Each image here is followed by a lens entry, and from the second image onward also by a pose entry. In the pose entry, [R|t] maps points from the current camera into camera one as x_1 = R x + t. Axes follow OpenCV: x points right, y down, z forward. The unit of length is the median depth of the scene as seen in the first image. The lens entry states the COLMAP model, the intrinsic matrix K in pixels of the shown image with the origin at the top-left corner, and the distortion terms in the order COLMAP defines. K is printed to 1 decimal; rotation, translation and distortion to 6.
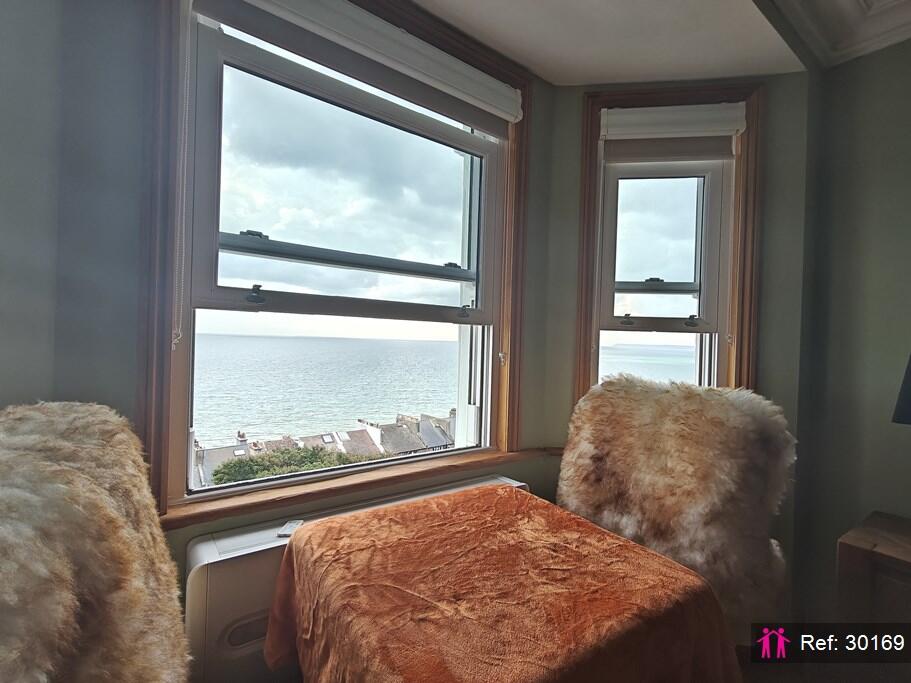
lens RADIAL K [[426.3, 0, 458.9], [0, 426.3, 340.7], [0, 0, 1]] dist [0.006063, 0.003873]
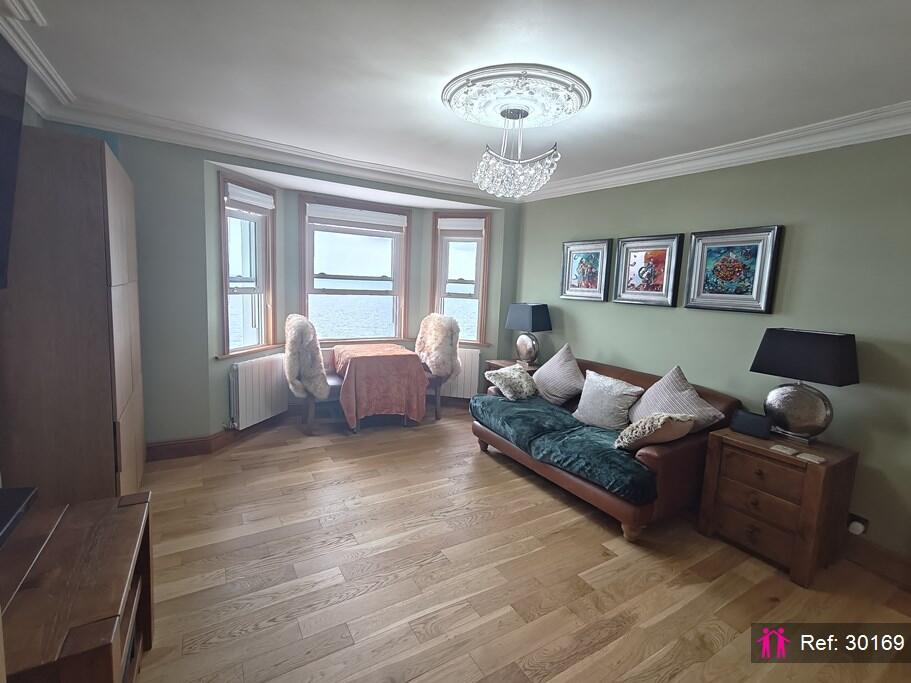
lens RADIAL K [[426.3, 0, 458.5], [0, 426.3, 340.4], [0, 0, 1]] dist [0.006063, 0.003873]
pose [[0.995454, 0.021361, -0.092822, 0.785832], [-0.009657, 0.992141, 0.124751, -0.107213], [0.094758, -0.123288, 0.987837, -1.950308]]
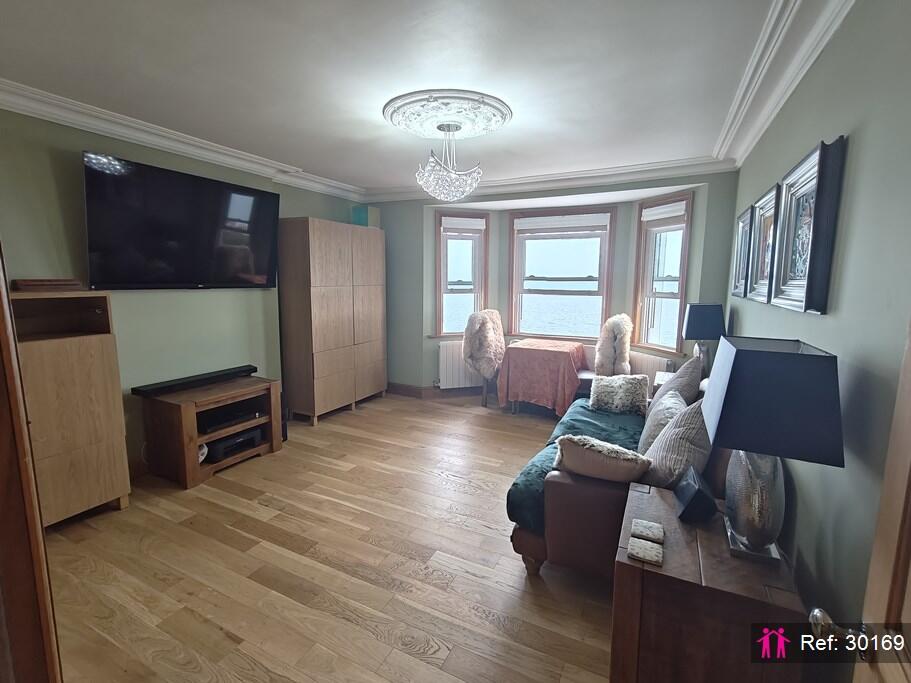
lens RADIAL K [[426.3, 0, 459.6], [0, 426.3, 342.4], [0, 0, 1]] dist [0.006063, 0.003873]
pose [[0.455262, 0.100175, -0.884704, 2.277279], [0.003588, 0.993436, 0.114334, -0.058667], [0.890350, -0.055226, 0.451914, -1.213063]]
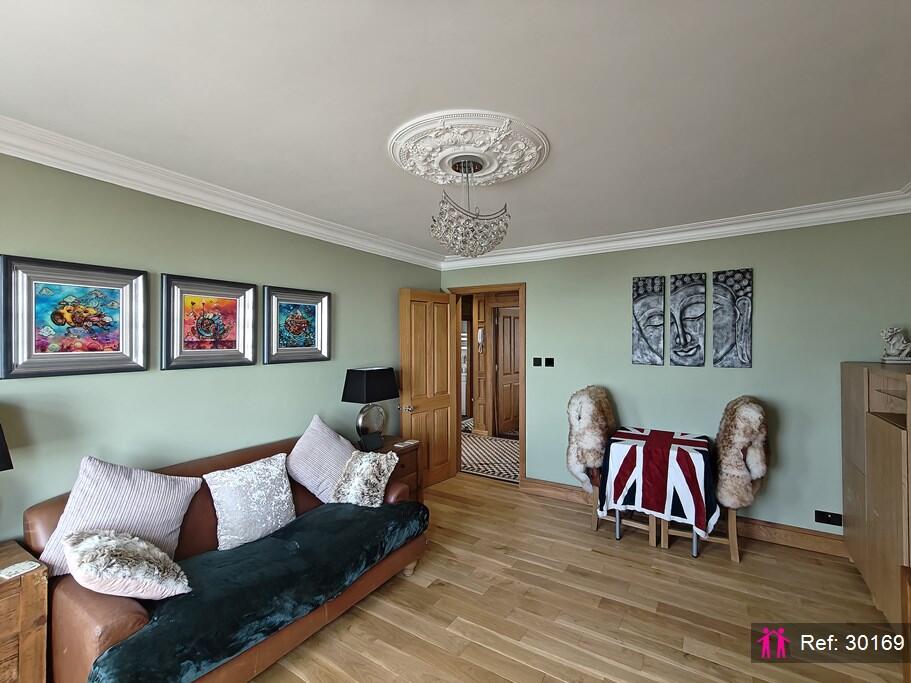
lens RADIAL K [[426.3, 0, 455.3], [0, 426.3, 341.6], [0, 0, 1]] dist [0.006063, 0.003873]
pose [[-0.345974, -0.041507, 0.937325, -0.341357], [-0.007125, 0.999108, 0.041613, -0.198840], [-0.938217, 0.007719, -0.345962, -0.050298]]
